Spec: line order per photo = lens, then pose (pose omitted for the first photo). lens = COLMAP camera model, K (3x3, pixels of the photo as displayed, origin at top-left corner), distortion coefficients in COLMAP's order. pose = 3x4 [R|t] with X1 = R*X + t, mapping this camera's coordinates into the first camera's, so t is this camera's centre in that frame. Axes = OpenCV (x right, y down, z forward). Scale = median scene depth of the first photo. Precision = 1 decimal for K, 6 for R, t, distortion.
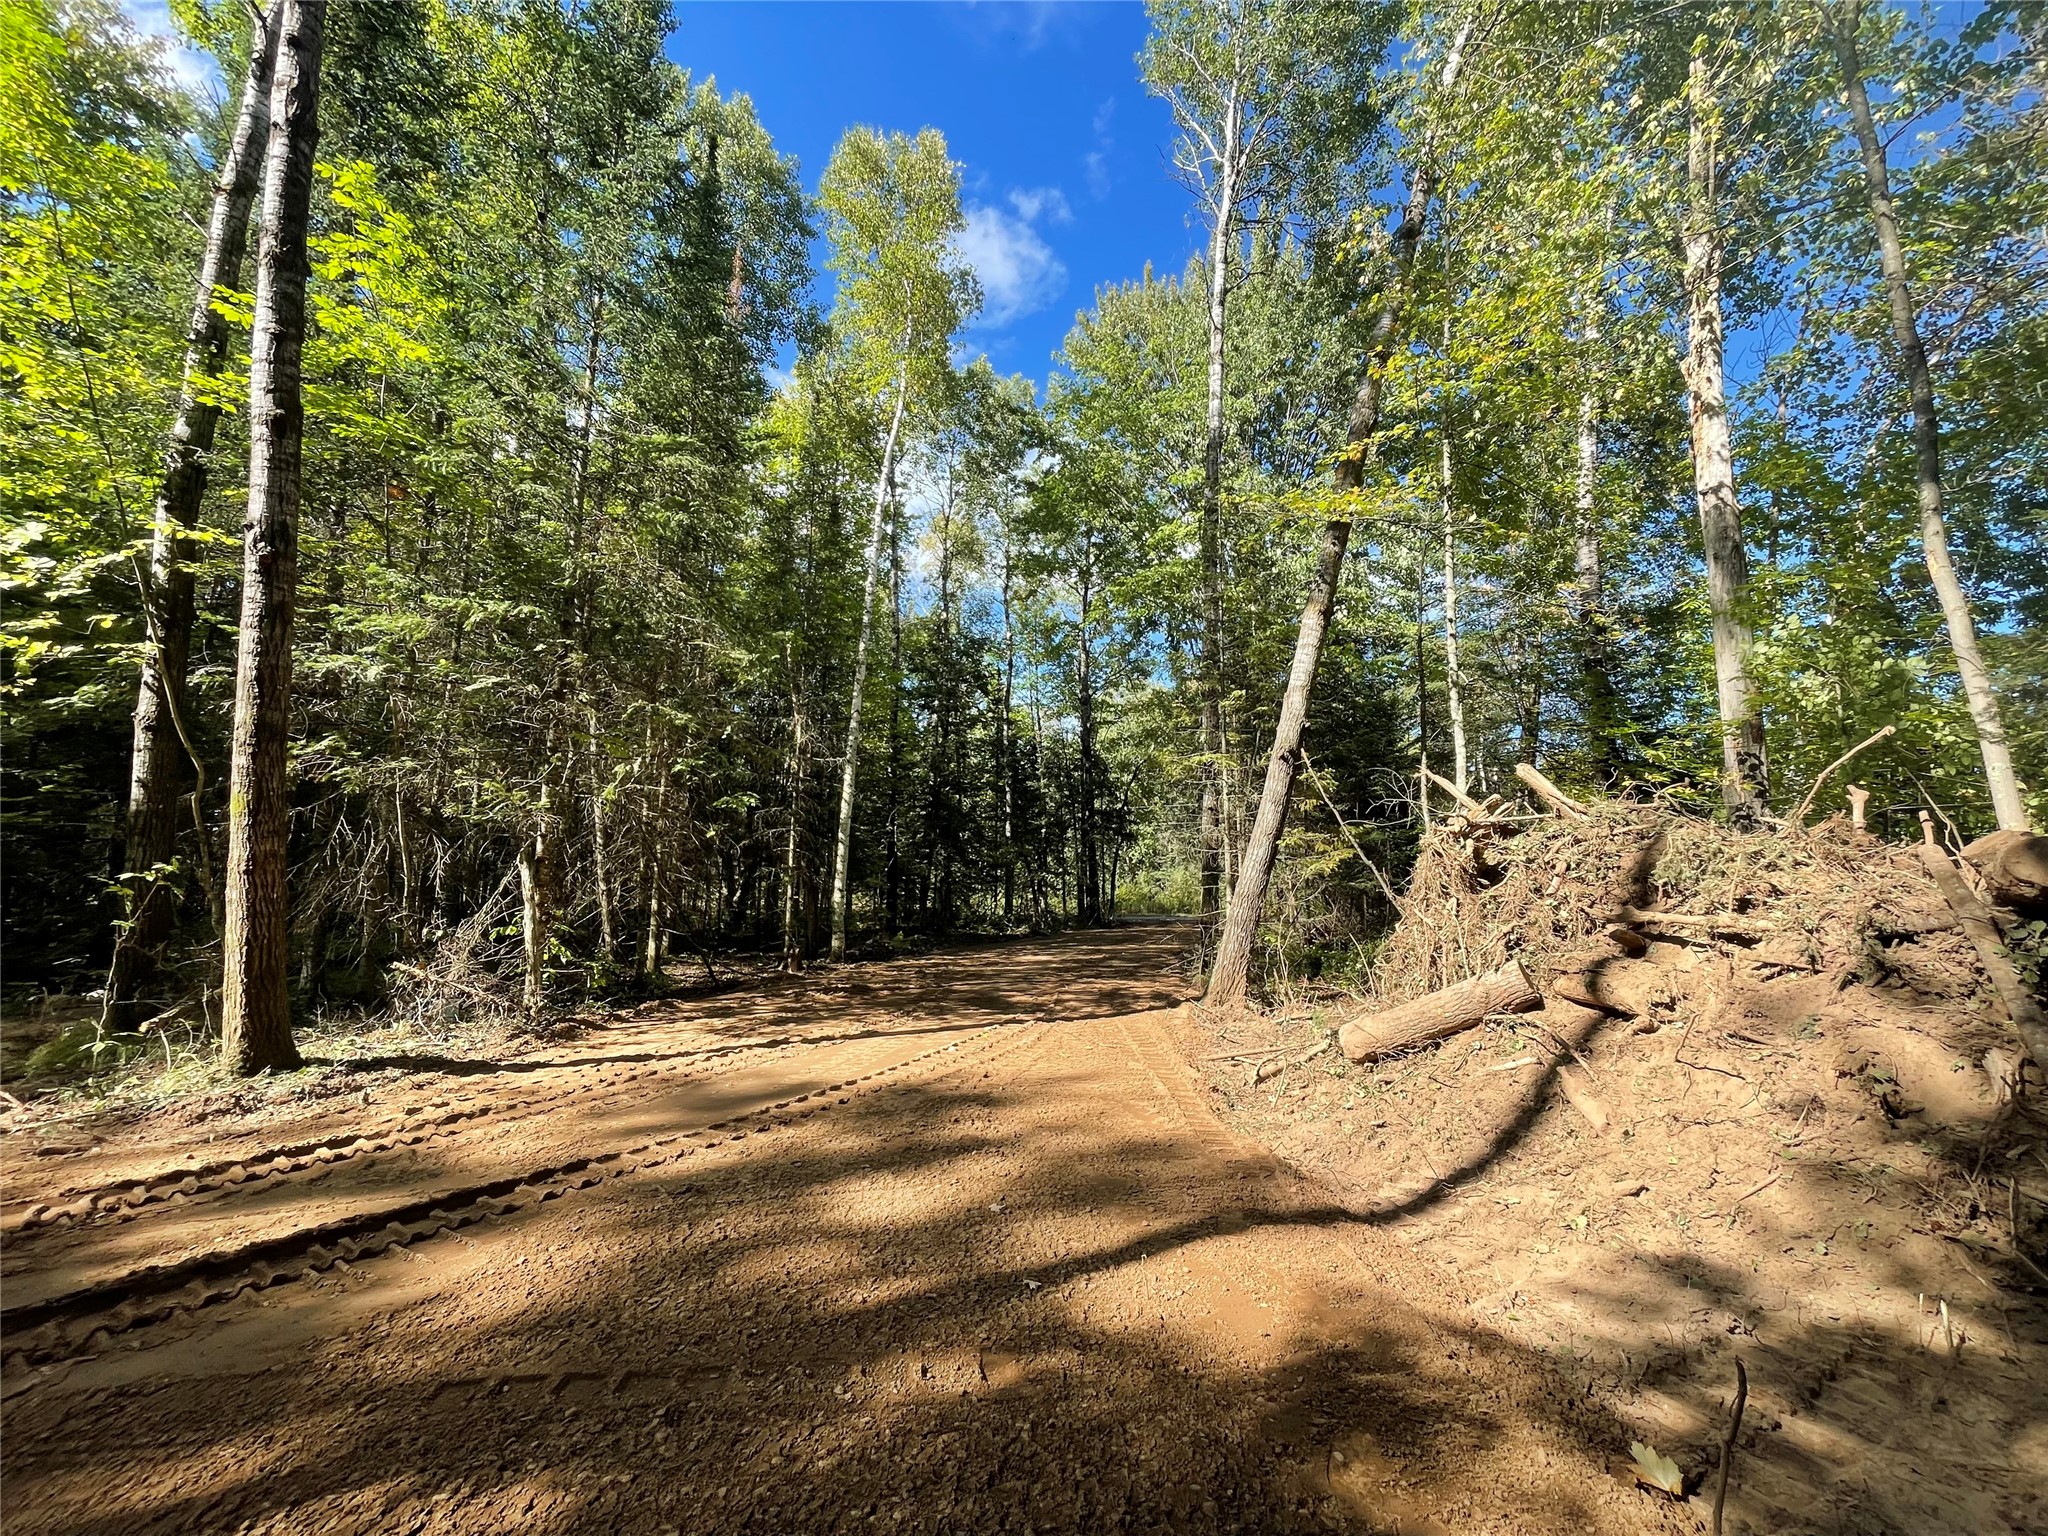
lens RADIAL K [[826.8, 0, 1020.8], [0, 826.8, 765.6], [0, 0, 1]] dist [-0.004728, 0.000698]
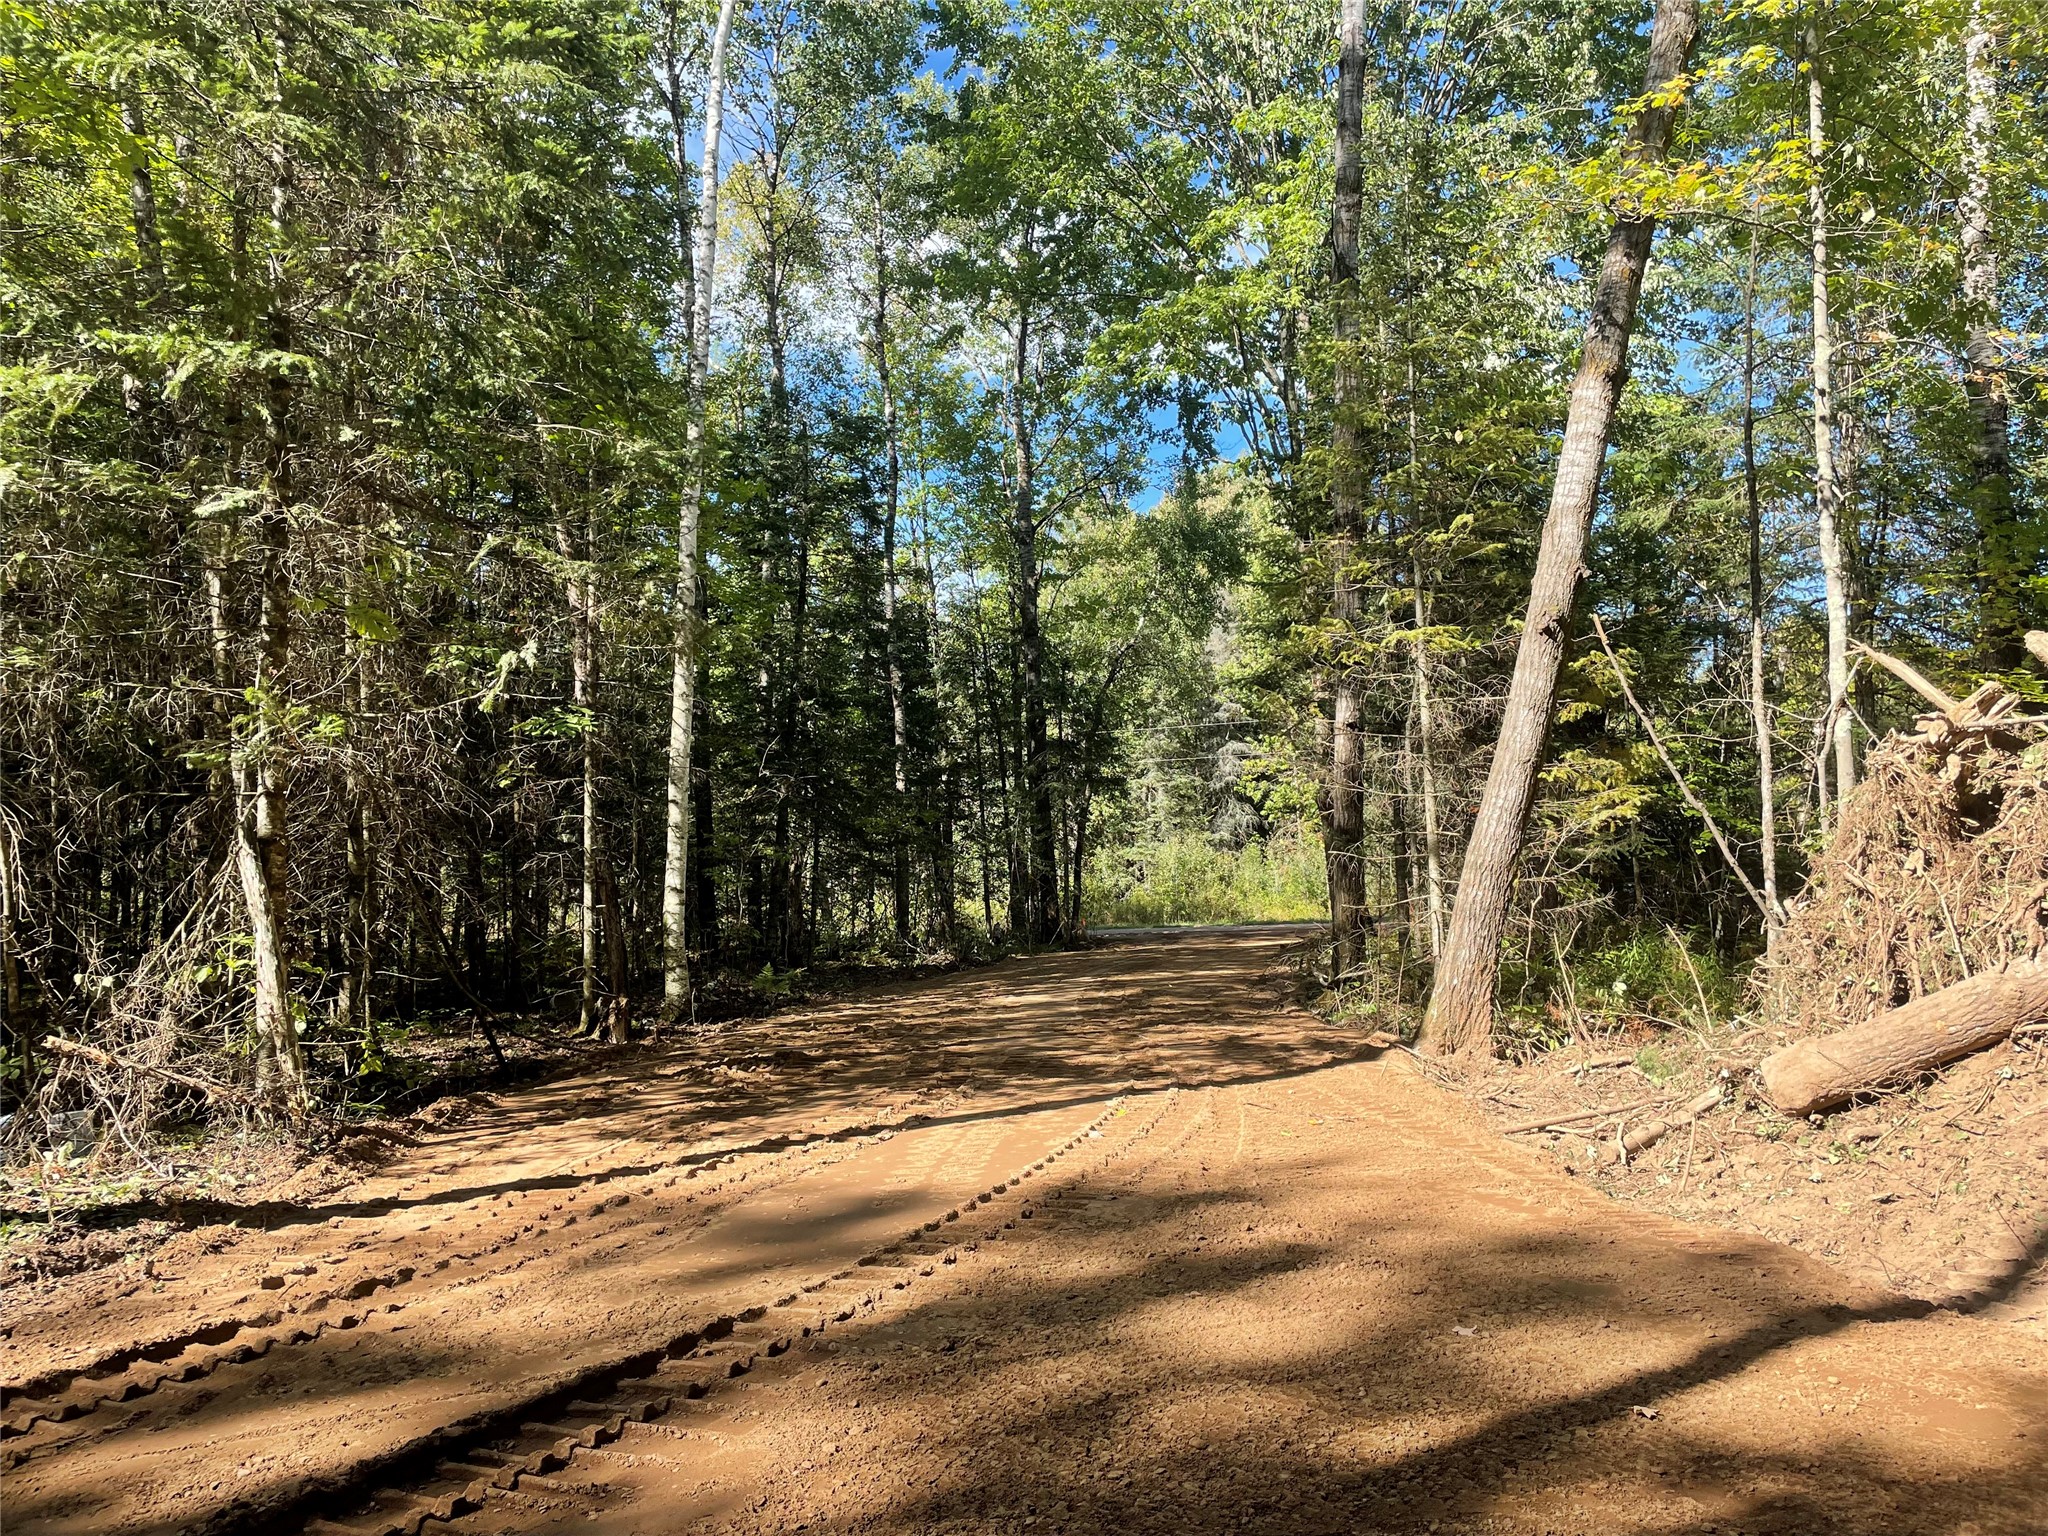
lens RADIAL K [[1547.8, 0, 1019.4], [0, 1547.8, 769.1], [0, 0, 1]] dist [0.090456, -0.128136]
pose [[0.990882, -0.023739, 0.132623, -0.194889], [0.014409, 0.997381, 0.070870, 0.003972], [-0.133959, -0.068313, 0.988630, -0.045841]]
